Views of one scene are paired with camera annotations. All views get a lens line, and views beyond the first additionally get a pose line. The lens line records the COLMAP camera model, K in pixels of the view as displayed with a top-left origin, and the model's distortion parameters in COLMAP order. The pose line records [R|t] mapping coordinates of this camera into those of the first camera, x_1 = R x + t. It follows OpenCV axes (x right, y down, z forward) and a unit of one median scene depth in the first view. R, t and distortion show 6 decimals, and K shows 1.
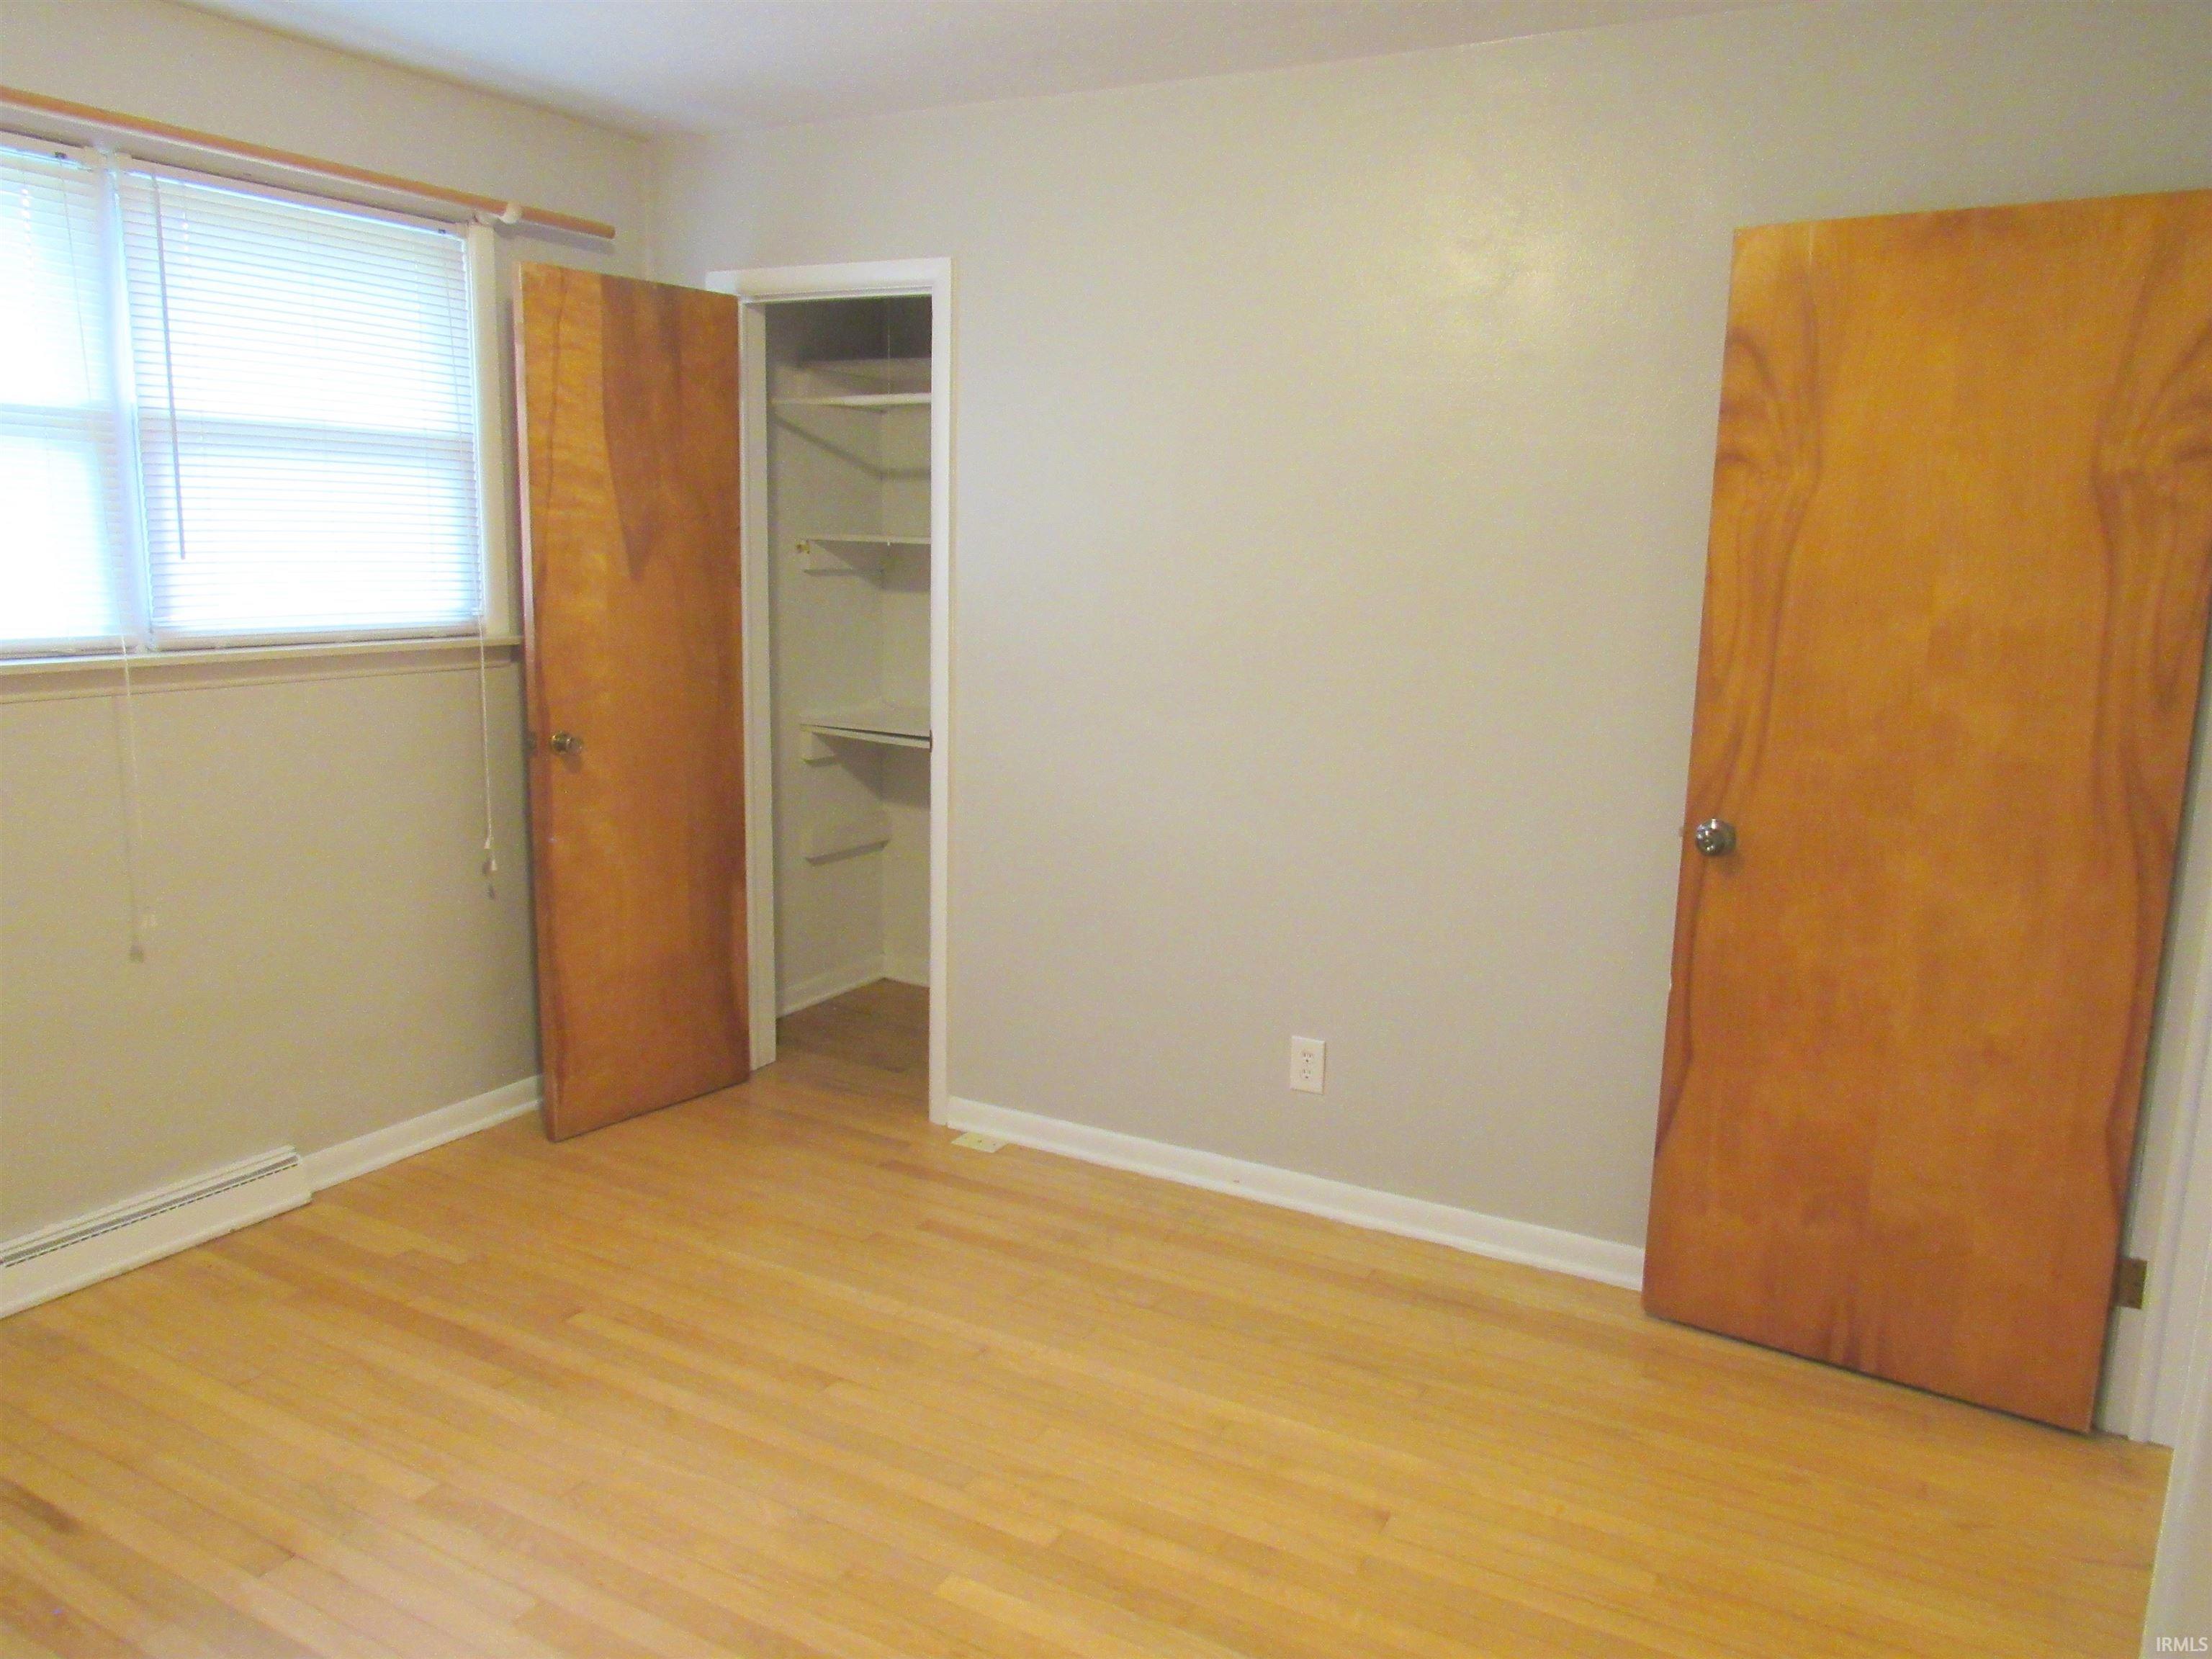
lens RADIAL K [[1565.9, 0, 1105.0], [0, 1565.9, 801.8], [0, 0, 1]] dist [-0.024352, 0.005560]
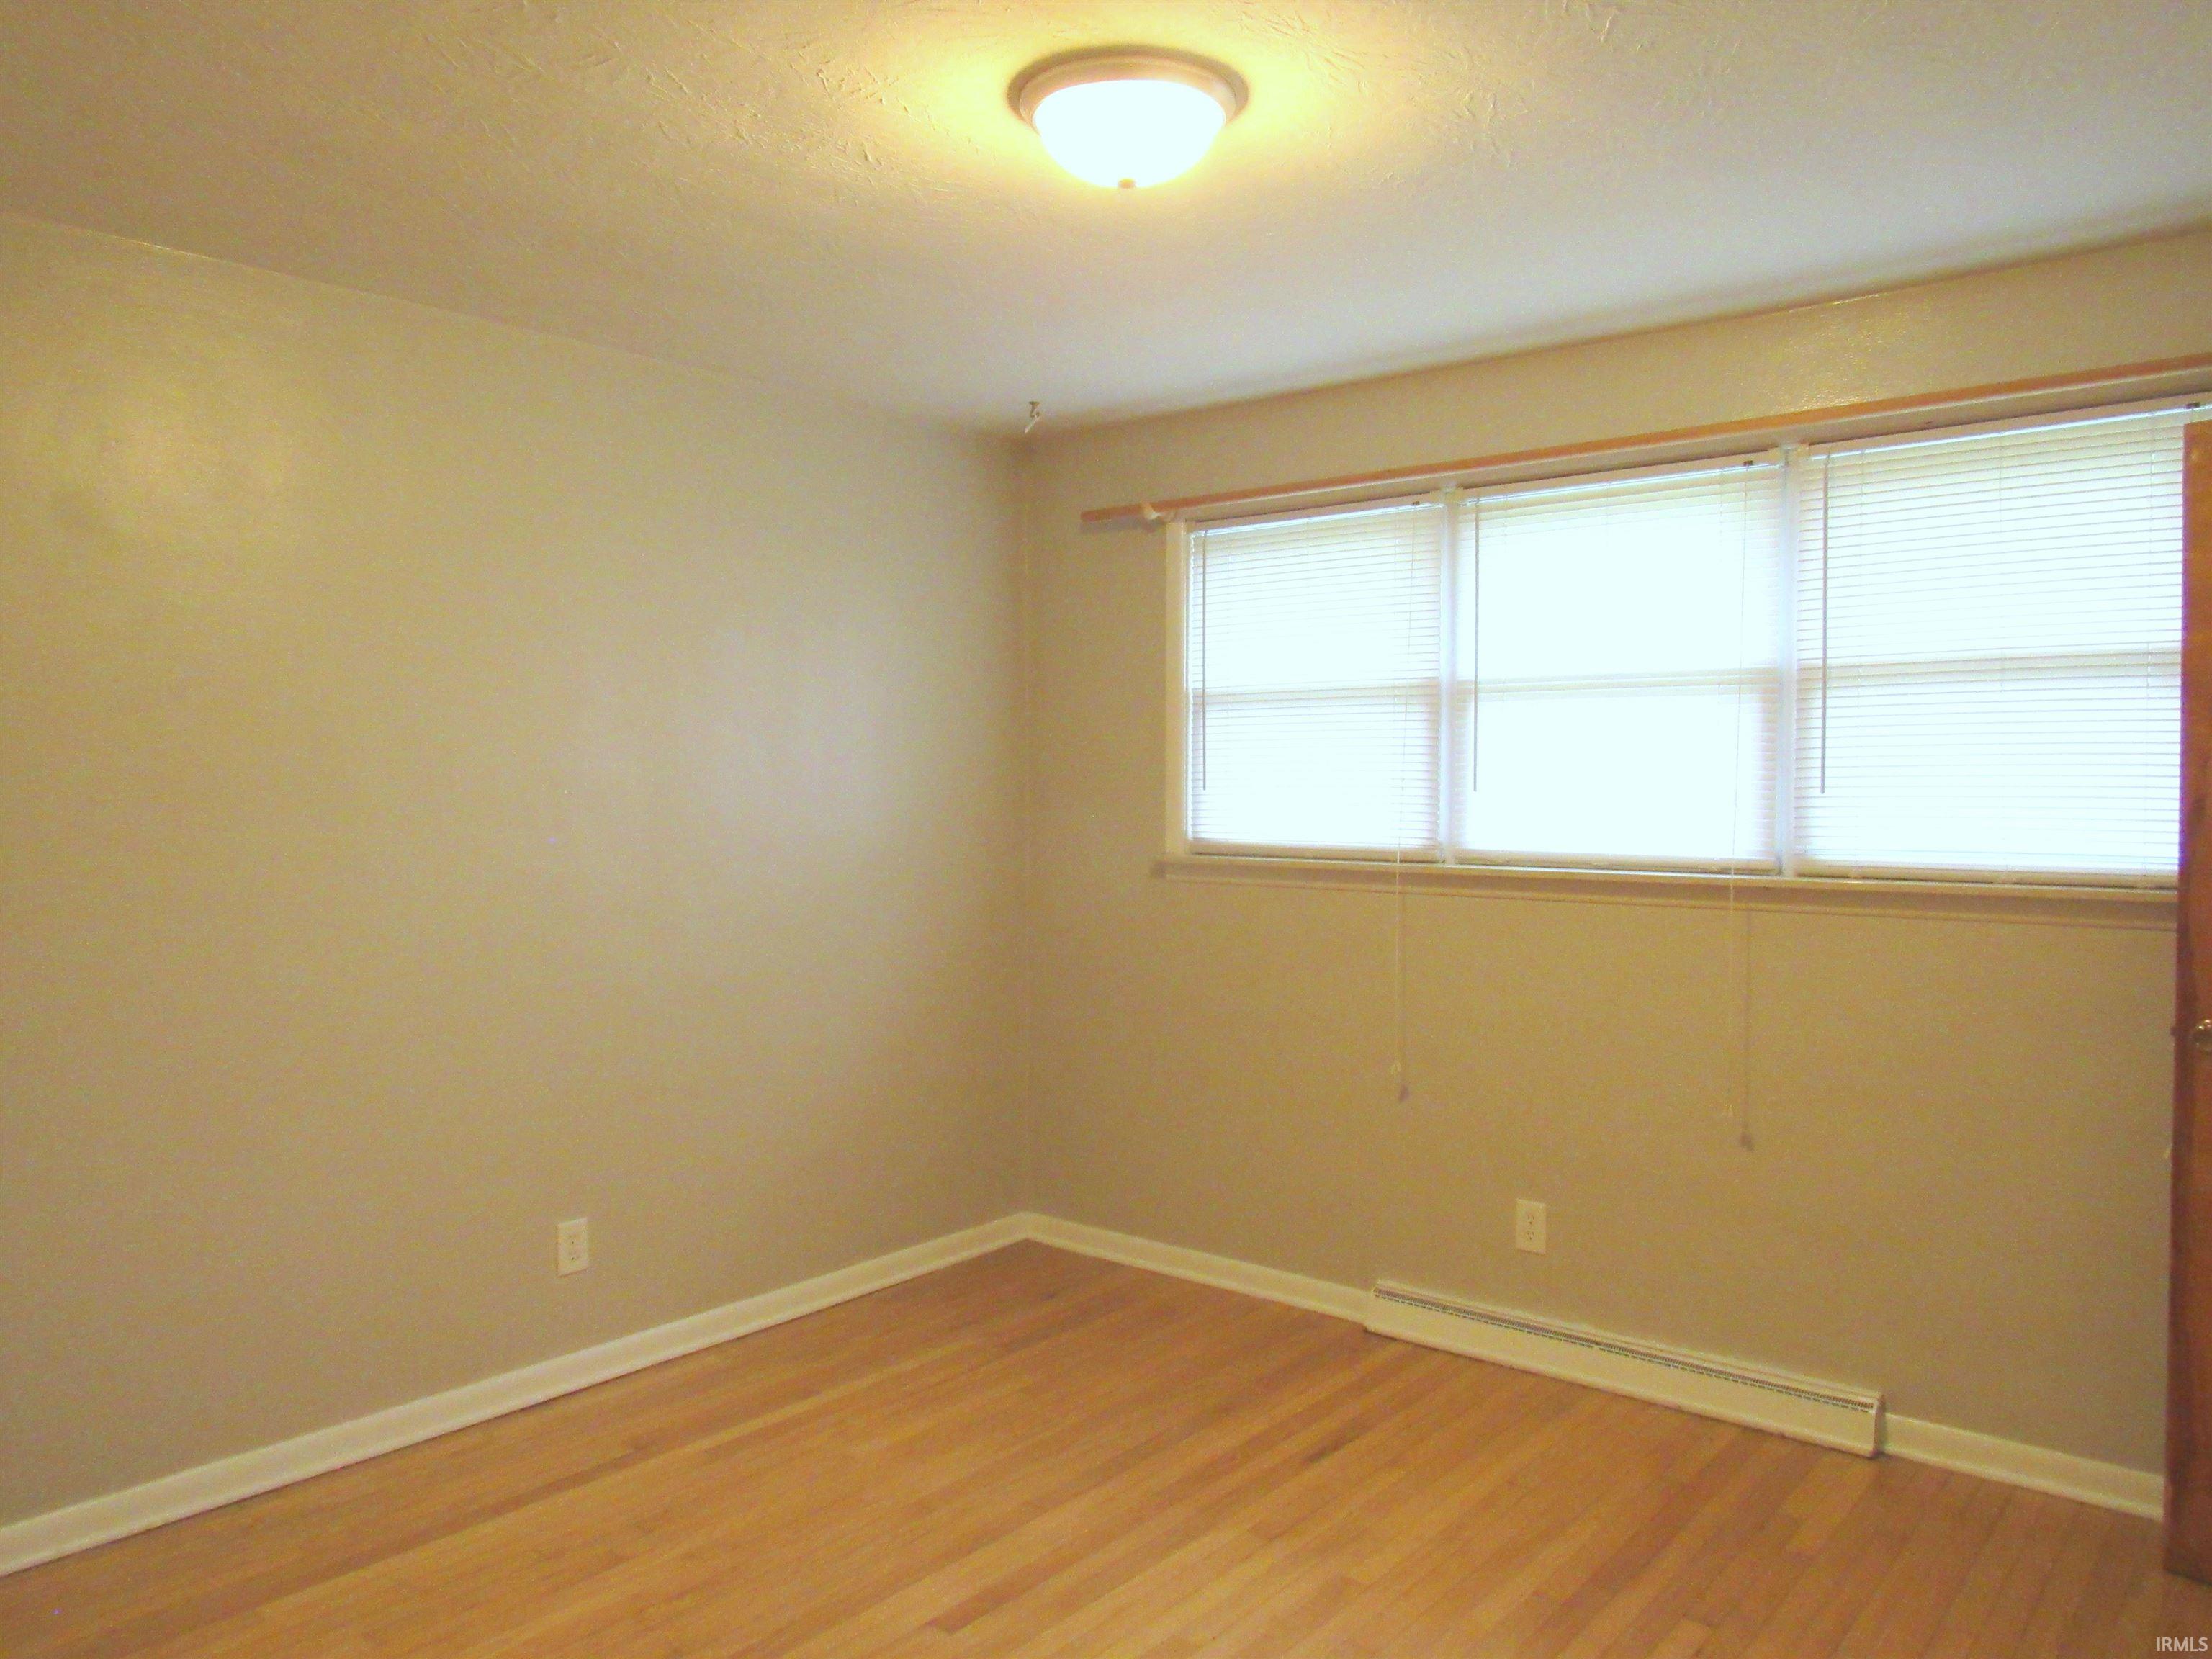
lens RADIAL K [[1565.9, 0, 1105.0], [0, 1565.9, 801.8], [0, 0, 1]] dist [-0.024352, 0.005560]
pose [[-0.174551, -0.005014, -0.984635, 0.569270], [-0.161471, 0.986595, 0.023601, -0.096325], [0.971318, 0.163109, -0.173020, 0.710341]]
